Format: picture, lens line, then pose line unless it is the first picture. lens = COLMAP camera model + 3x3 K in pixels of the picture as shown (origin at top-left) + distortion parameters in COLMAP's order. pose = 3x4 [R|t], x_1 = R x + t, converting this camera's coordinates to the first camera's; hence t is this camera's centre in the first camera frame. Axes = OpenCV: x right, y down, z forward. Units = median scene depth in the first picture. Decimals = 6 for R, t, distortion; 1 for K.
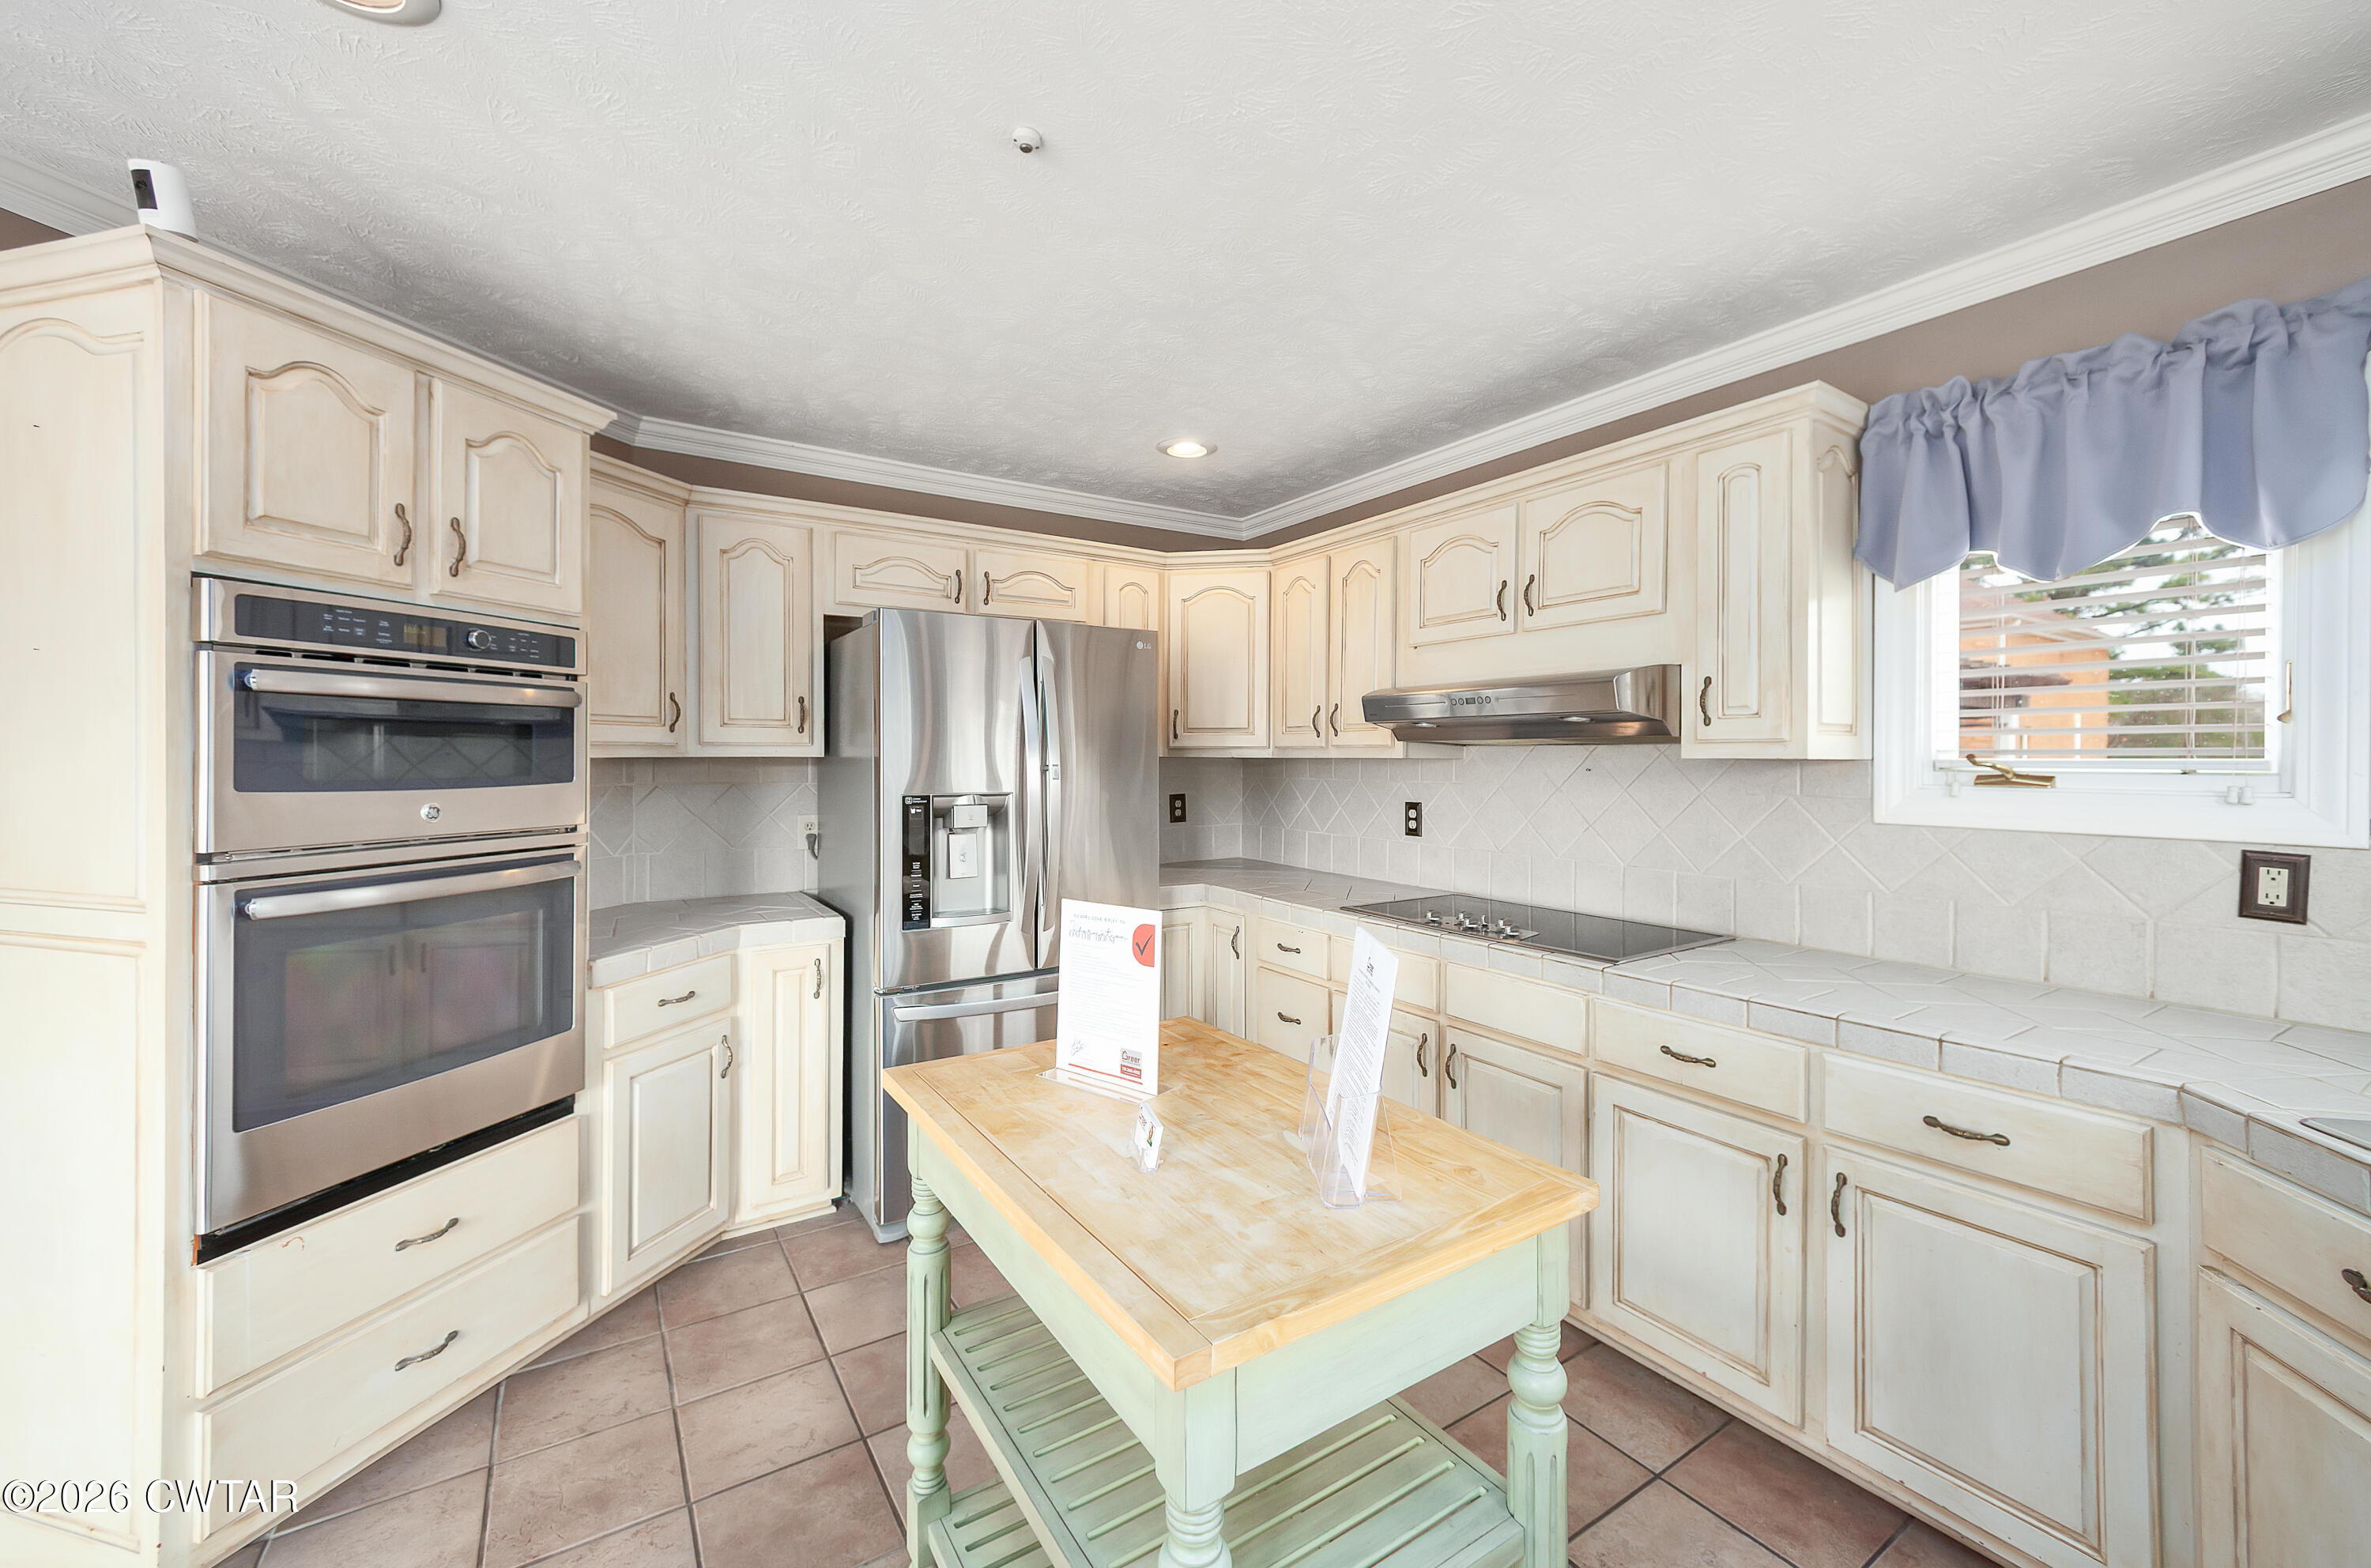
lens RADIAL K [[952.4, 0, 1175.7], [0, 952.4, 761.8], [0, 0, 1]] dist [0.000484, -0.002130]
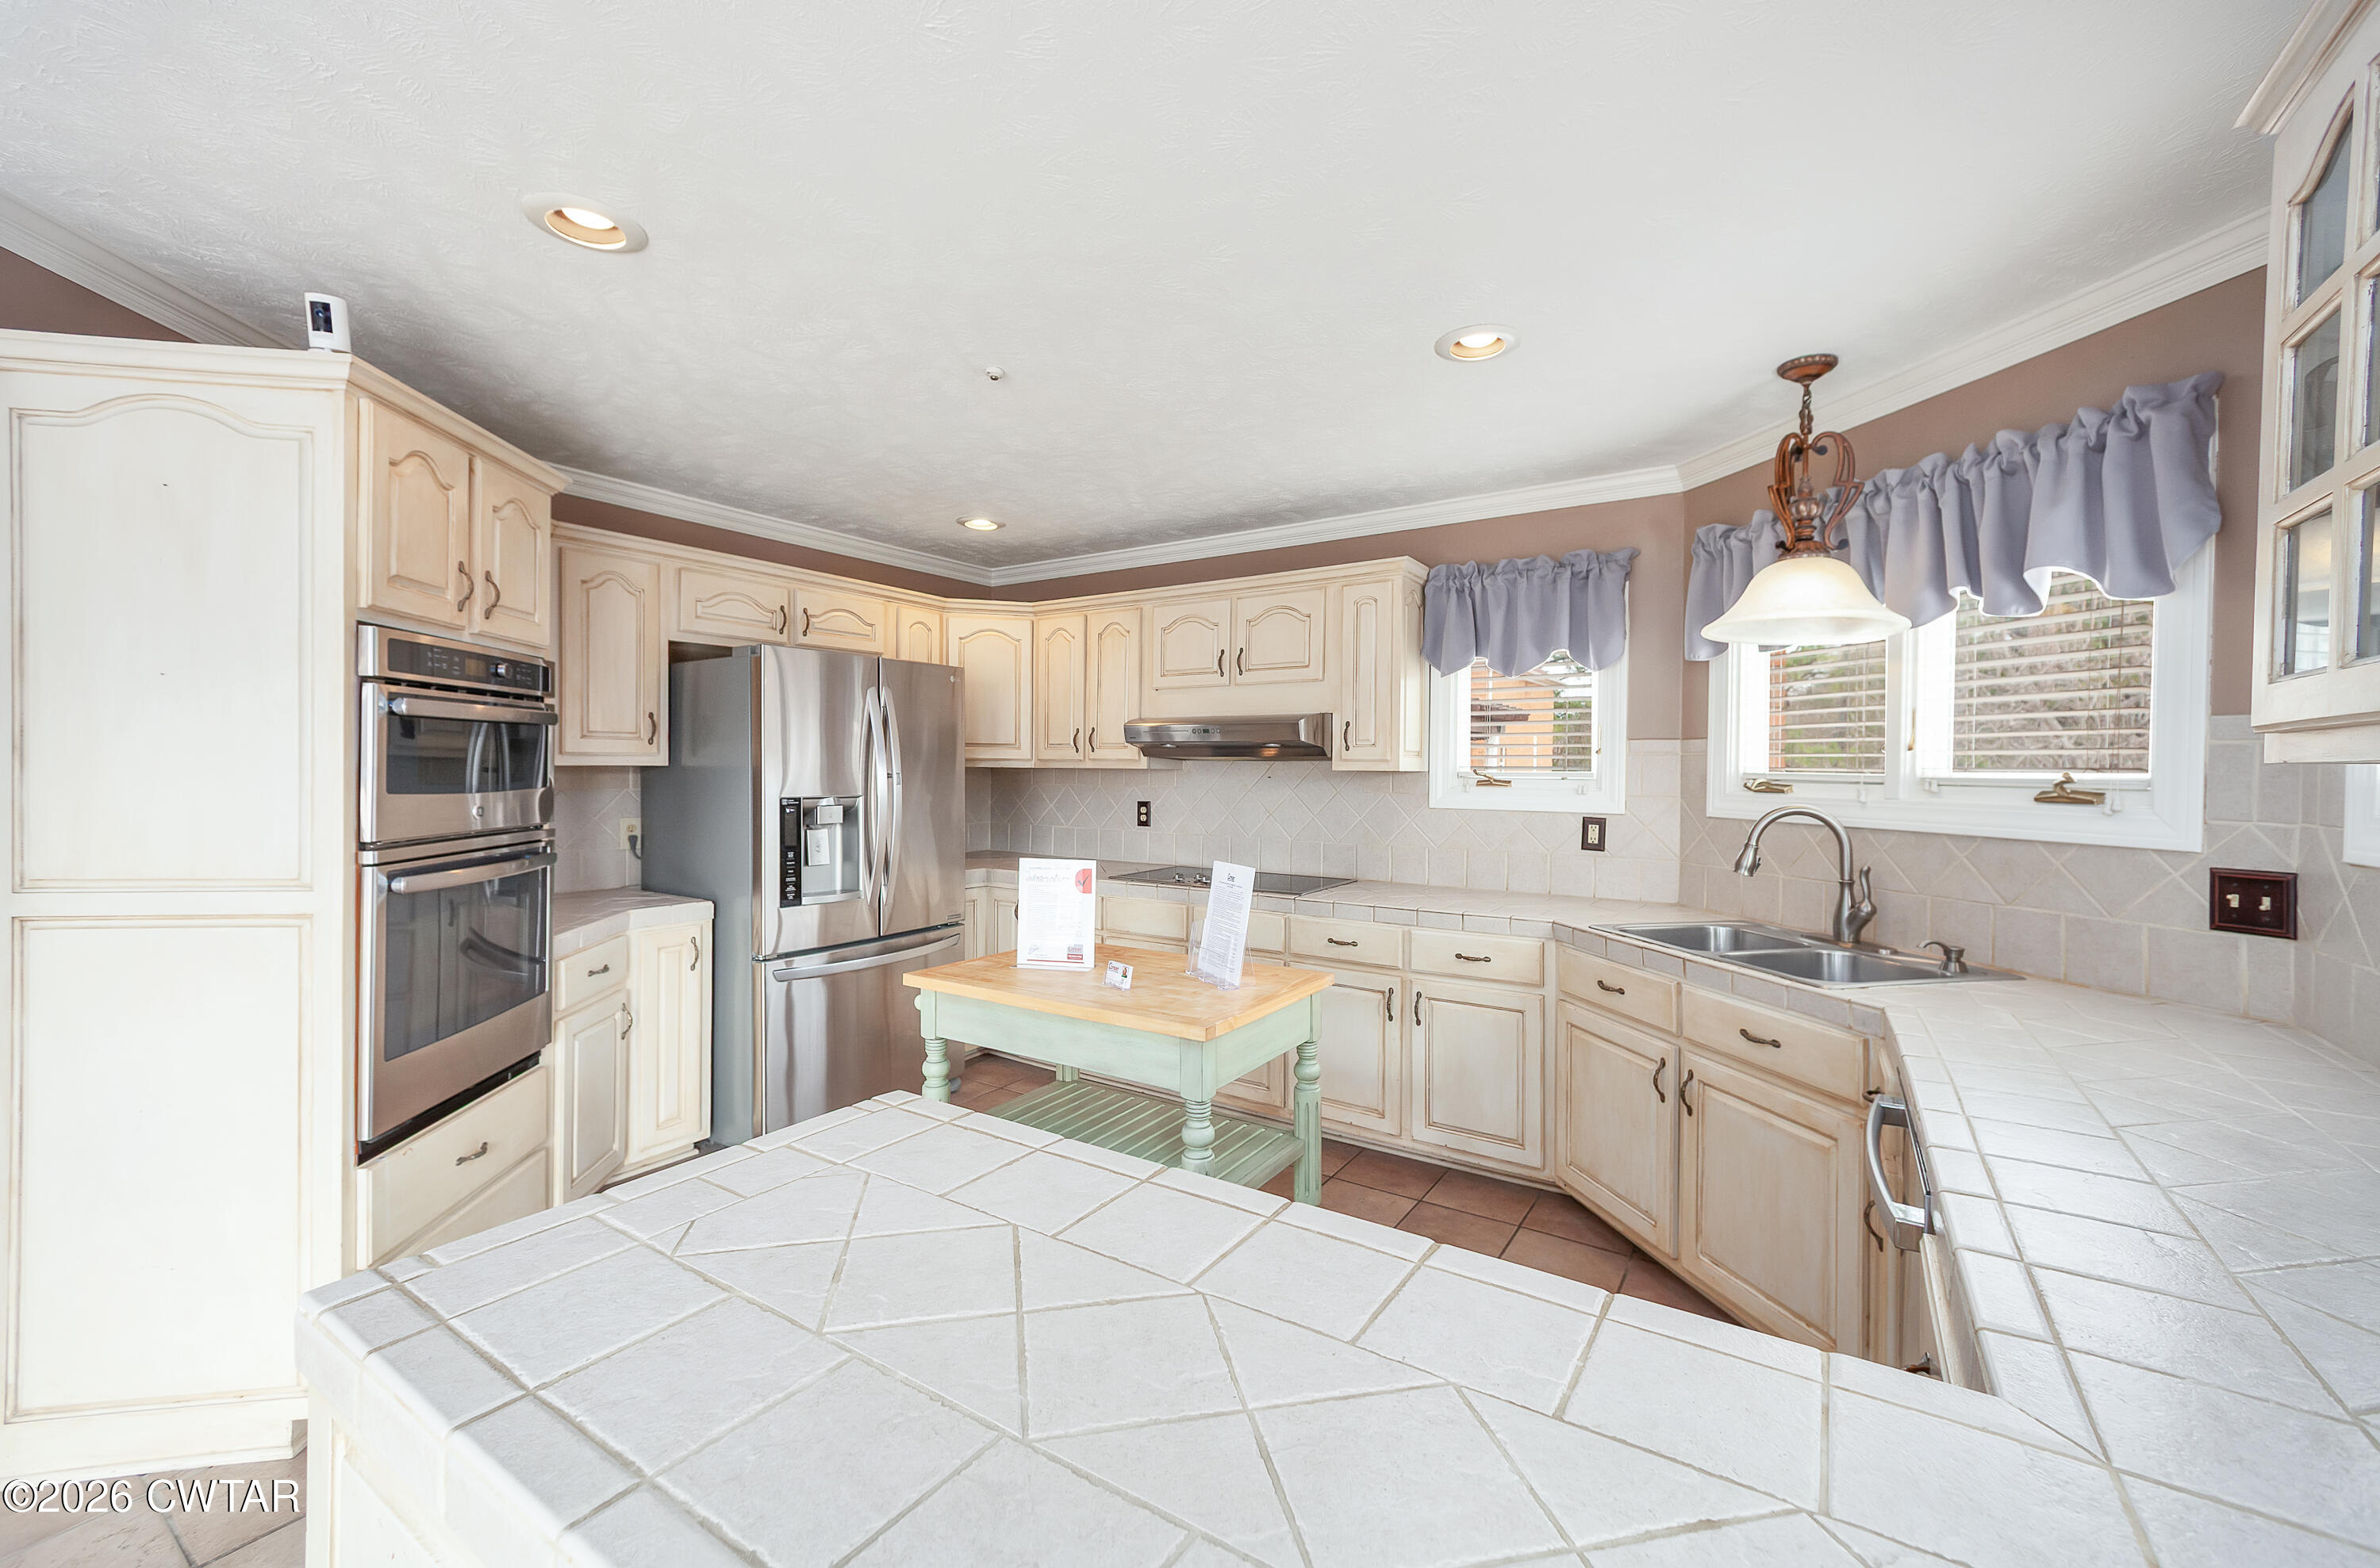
lens RADIAL K [[955.9, 0, 1187.9], [0, 955.9, 779.2], [0, 0, 1]] dist [0.000484, -0.002130]
pose [[0.918149, -0.000327, 0.396236, -0.370343], [-0.003738, 0.999948, 0.009485, -0.003222], [-0.396218, -0.010189, 0.918100, -0.433381]]
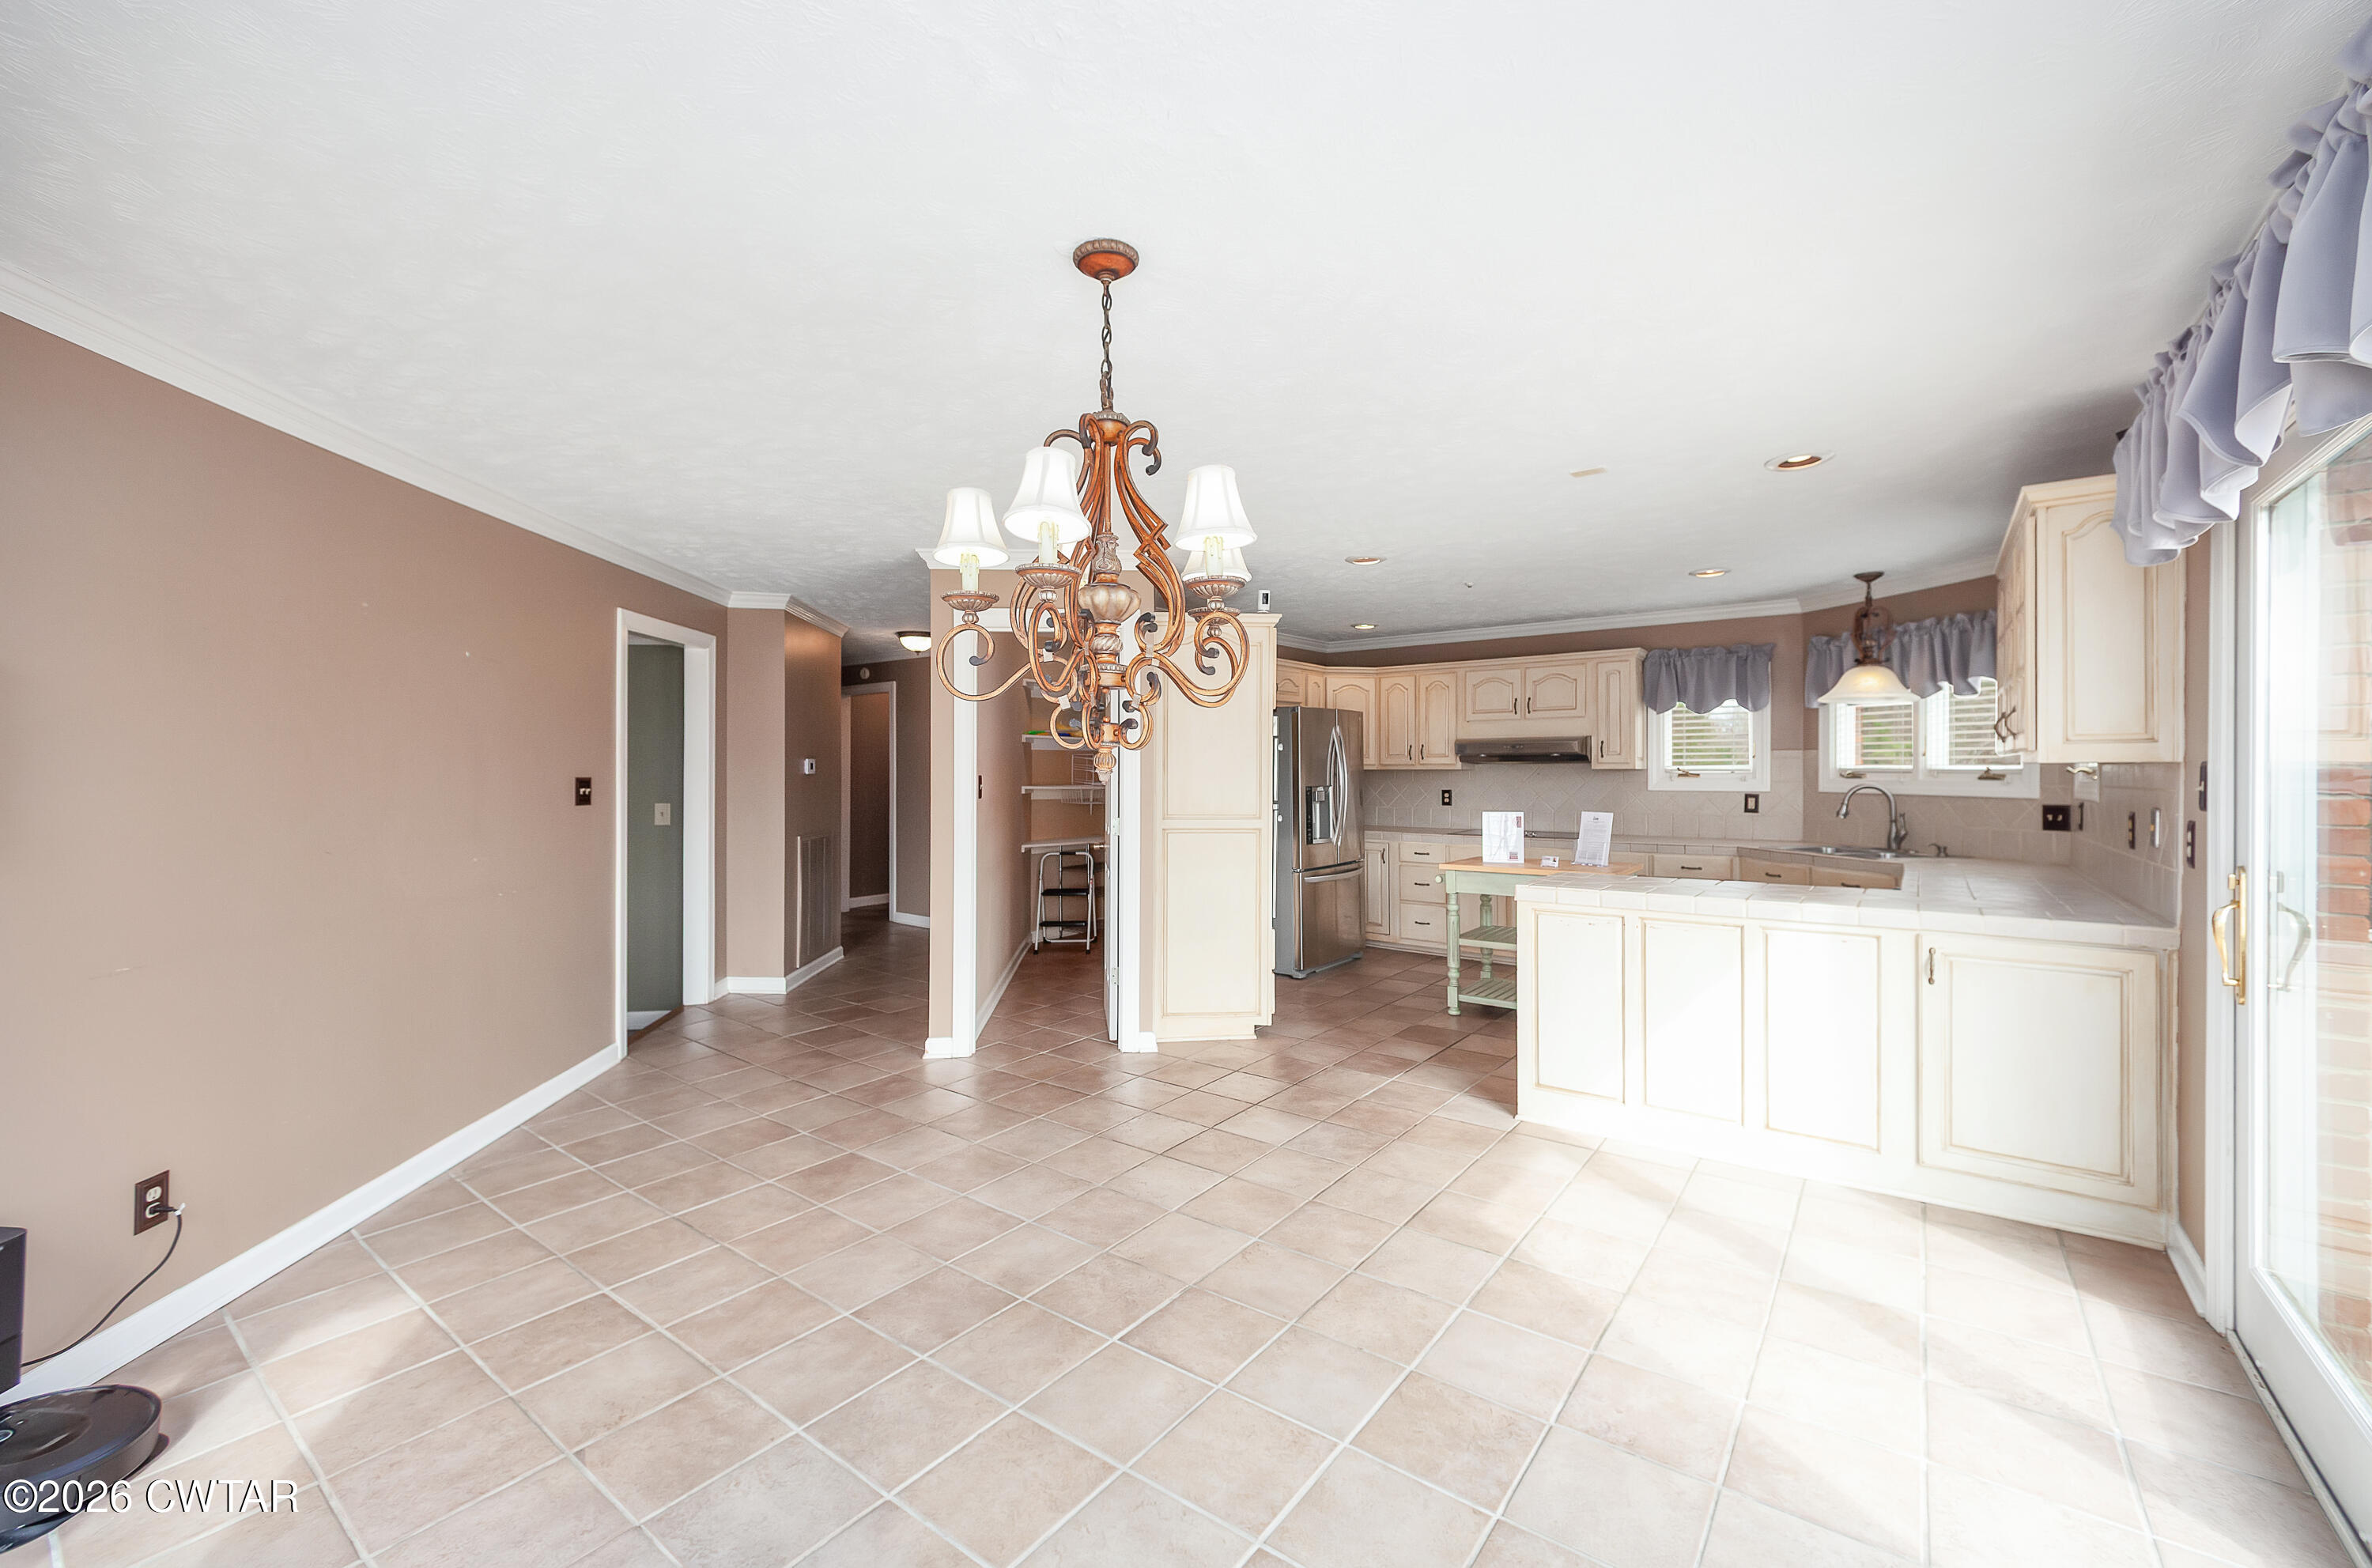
lens RADIAL K [[952.8, 0, 1180.8], [0, 952.8, 770.9], [0, 0, 1]] dist [0.000484, -0.002130]
pose [[0.944493, -0.006327, 0.328470, -1.671882], [0.006926, 0.999976, -0.000653, -0.004818], [-0.328458, 0.002892, 0.944514, -1.373145]]
